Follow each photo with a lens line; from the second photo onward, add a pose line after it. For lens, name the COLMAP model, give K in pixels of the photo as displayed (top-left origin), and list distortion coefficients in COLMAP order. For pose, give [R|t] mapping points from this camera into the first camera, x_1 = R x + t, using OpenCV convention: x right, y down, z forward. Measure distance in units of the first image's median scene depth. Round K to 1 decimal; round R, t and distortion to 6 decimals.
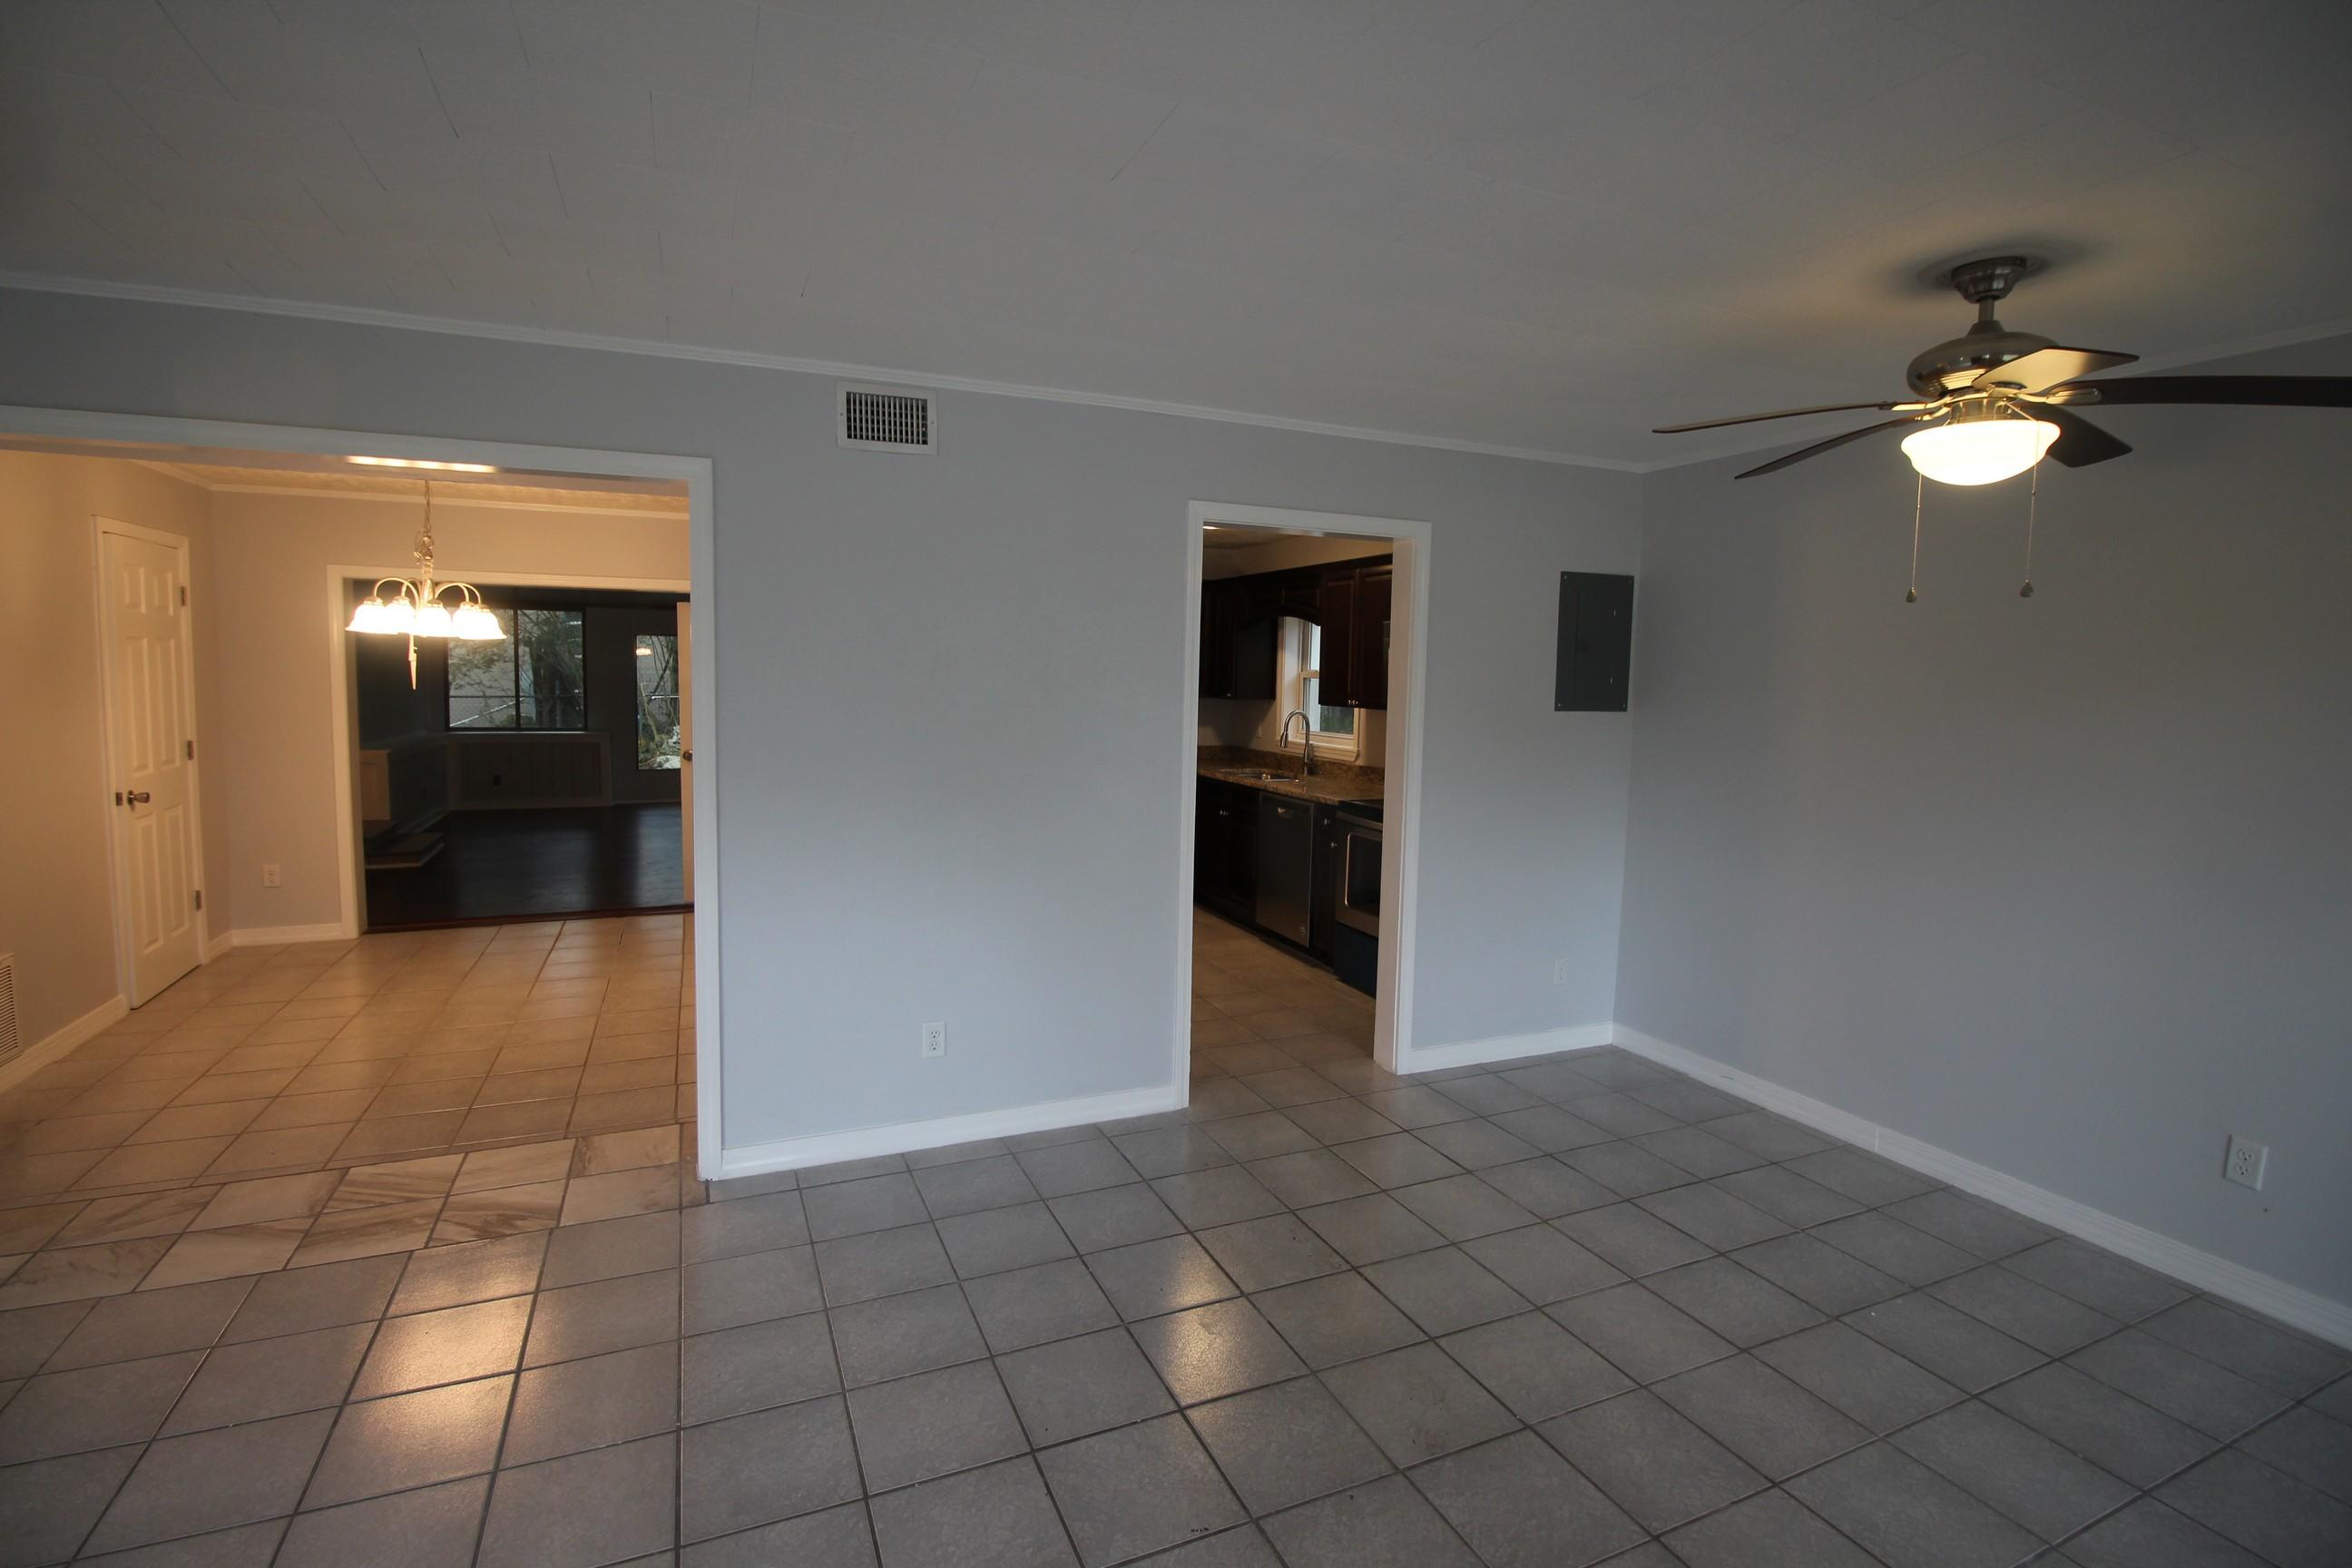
lens RADIAL K [[1095.9, 0, 1178.5], [0, 1095.9, 772.7], [0, 0, 1]] dist [-0.016901, -0.004390]
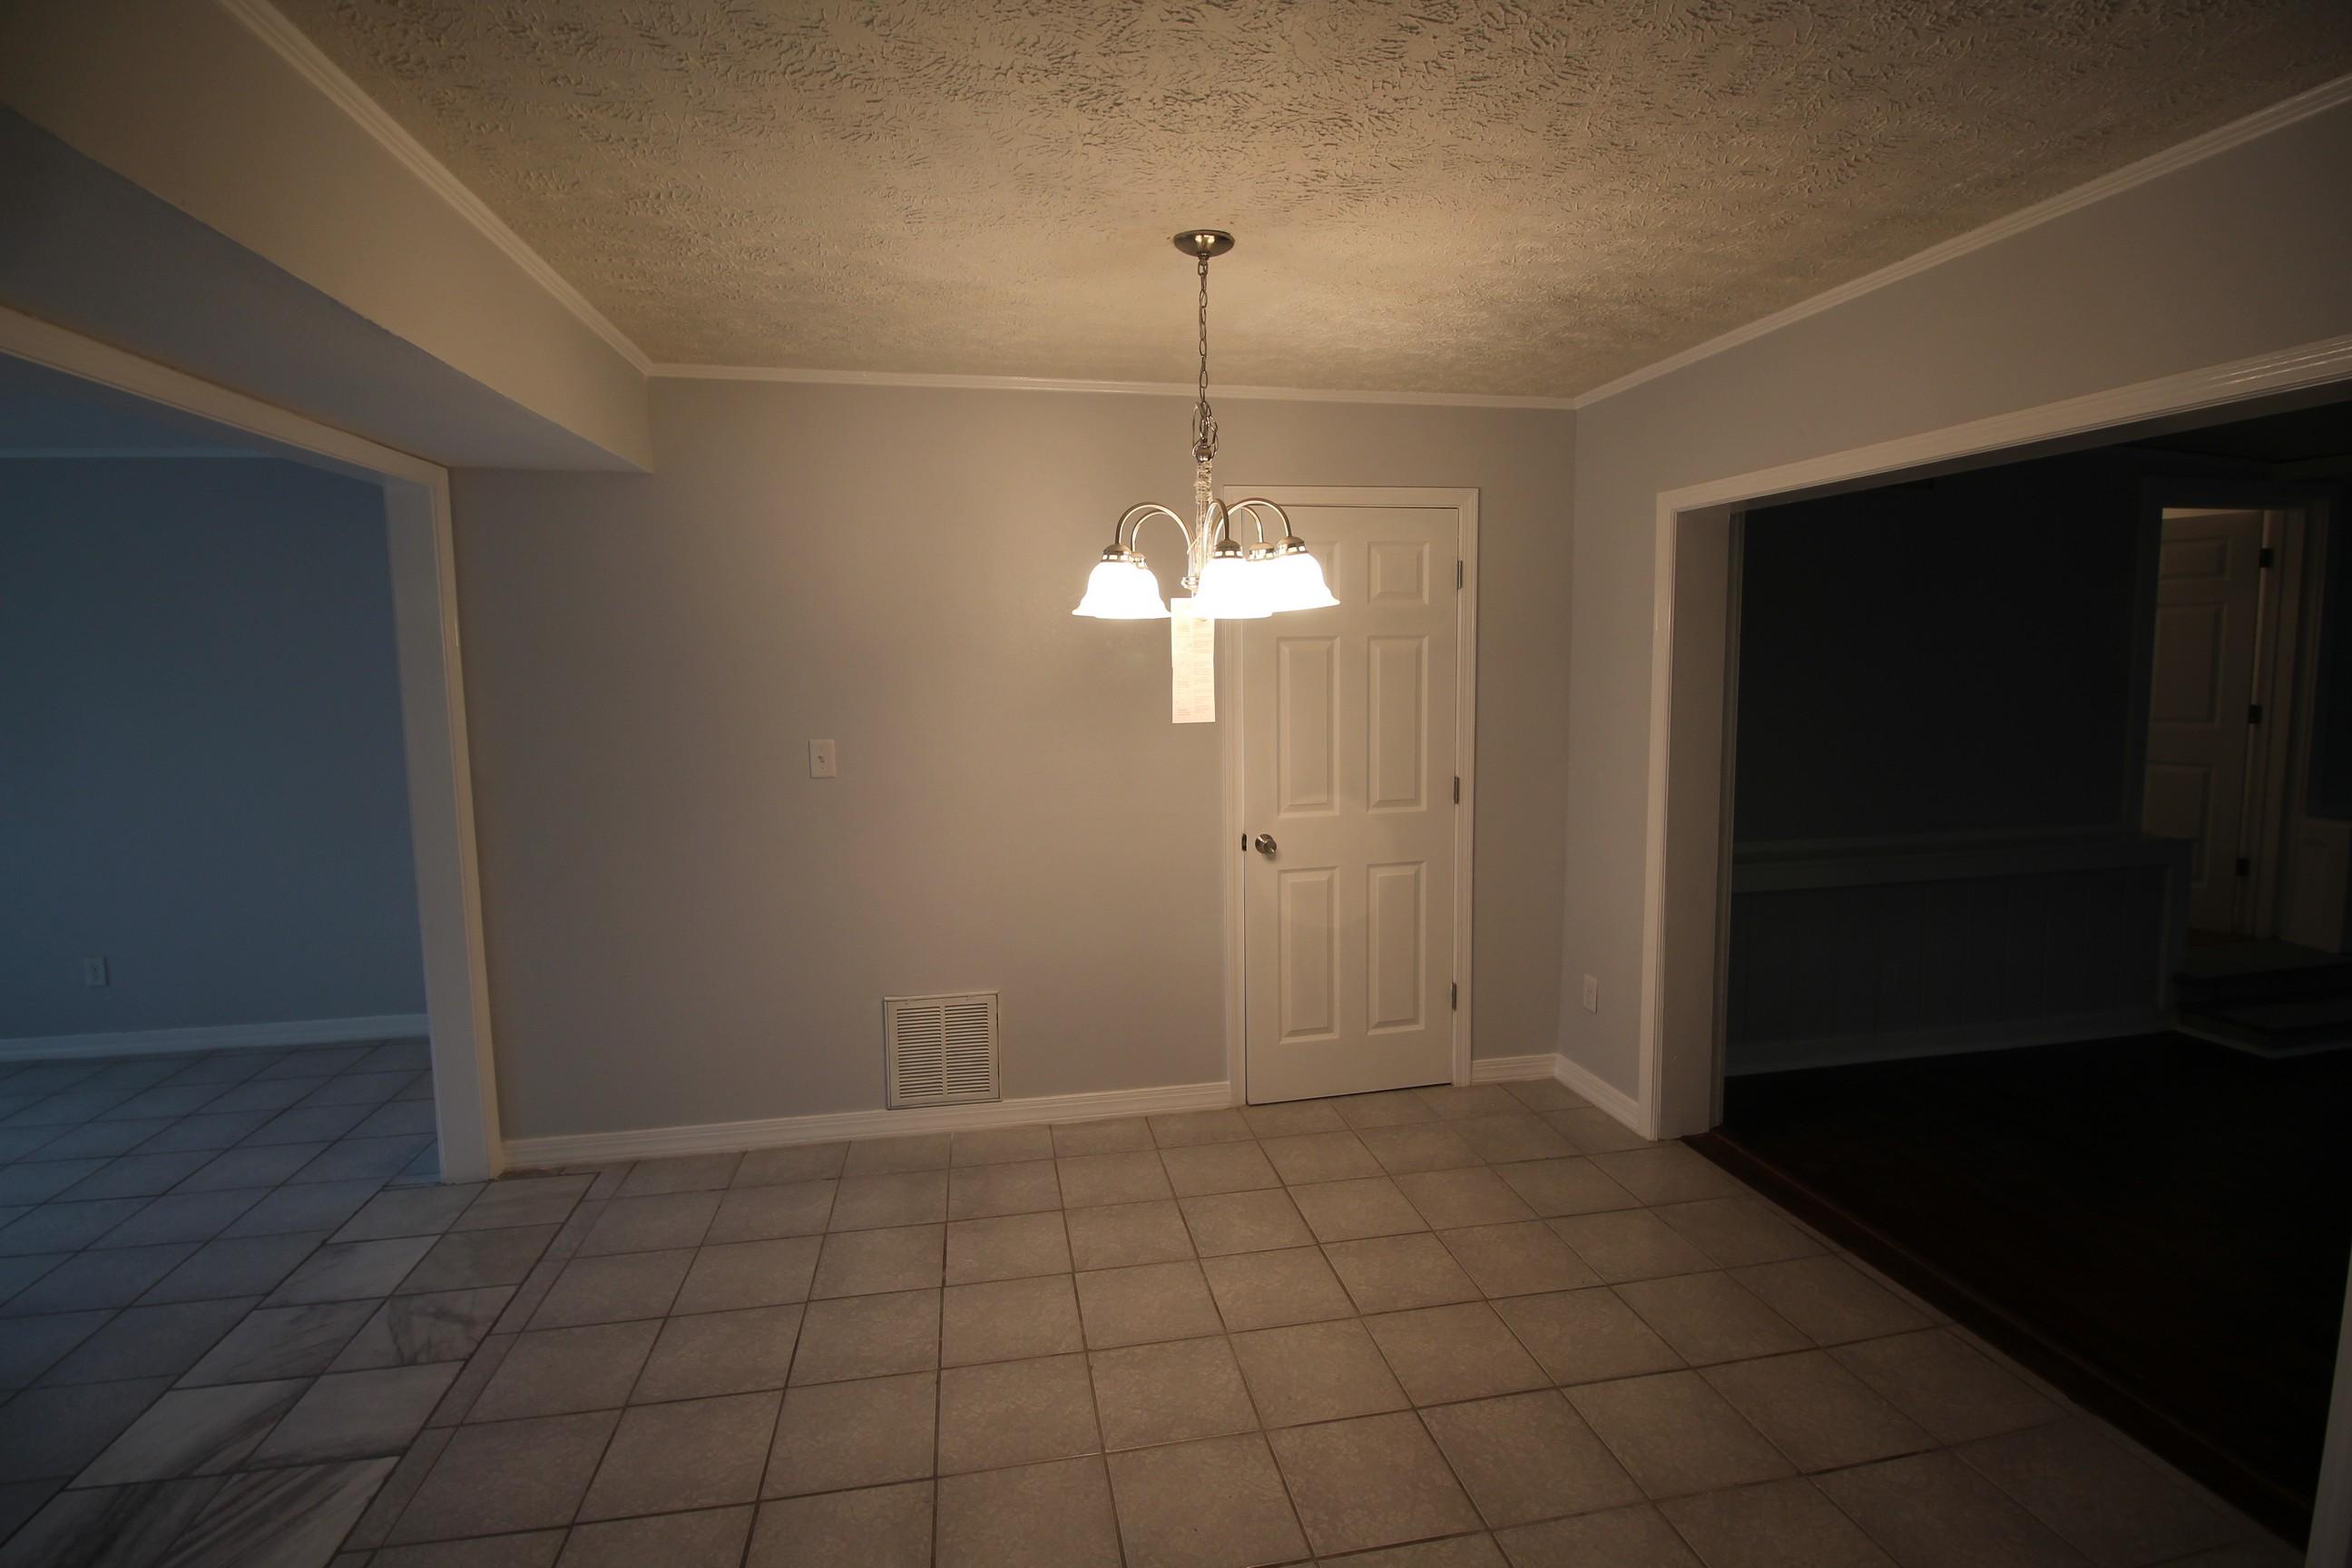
lens RADIAL K [[1095.9, 0, 1163.0], [0, 1095.9, 758.9], [0, 0, 1]] dist [-0.016901, -0.004390]
pose [[-0.233061, 0.072713, -0.969740, -0.214893], [-0.078799, 0.992509, 0.093358, -0.117959], [0.969264, 0.098173, -0.225585, 1.225987]]
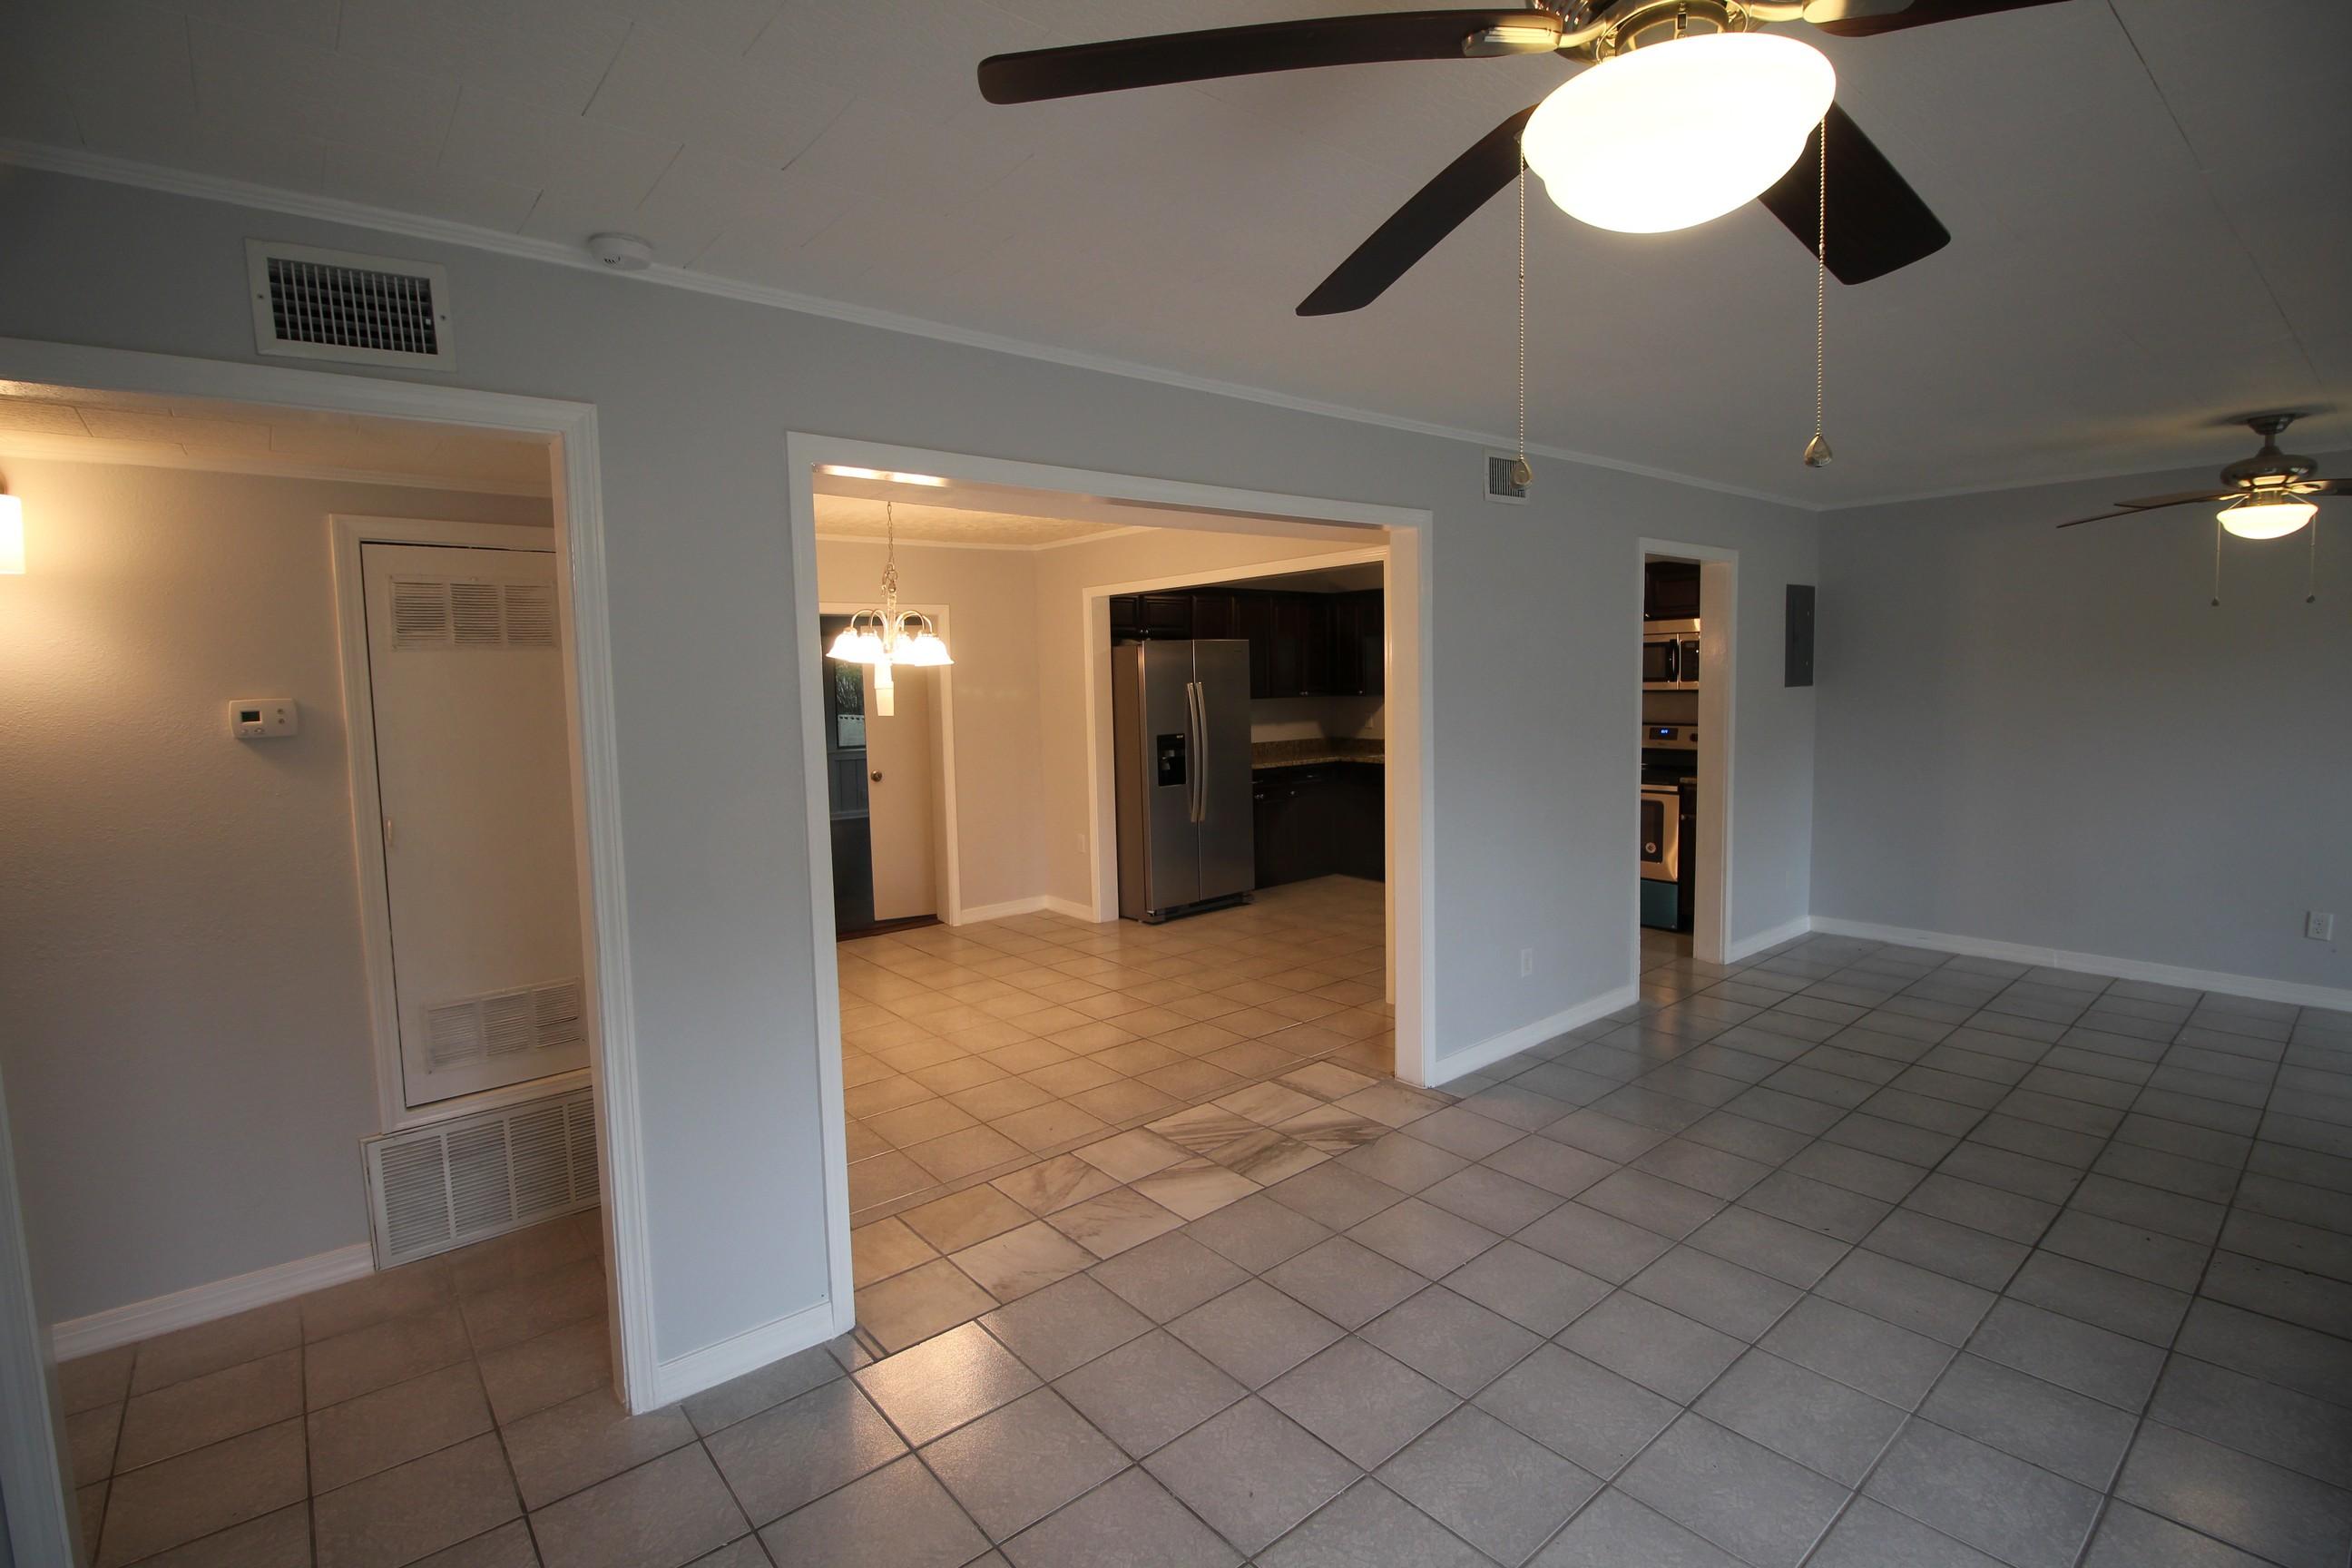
lens RADIAL K [[1095.9, 0, 1176.5], [0, 1095.9, 776.5], [0, 0, 1]] dist [-0.016901, -0.004390]
pose [[0.960218, -0.067996, 0.270846, -0.805342], [0.068098, 0.997638, 0.009032, -0.009793], [-0.270821, 0.009771, 0.962580, -0.103192]]
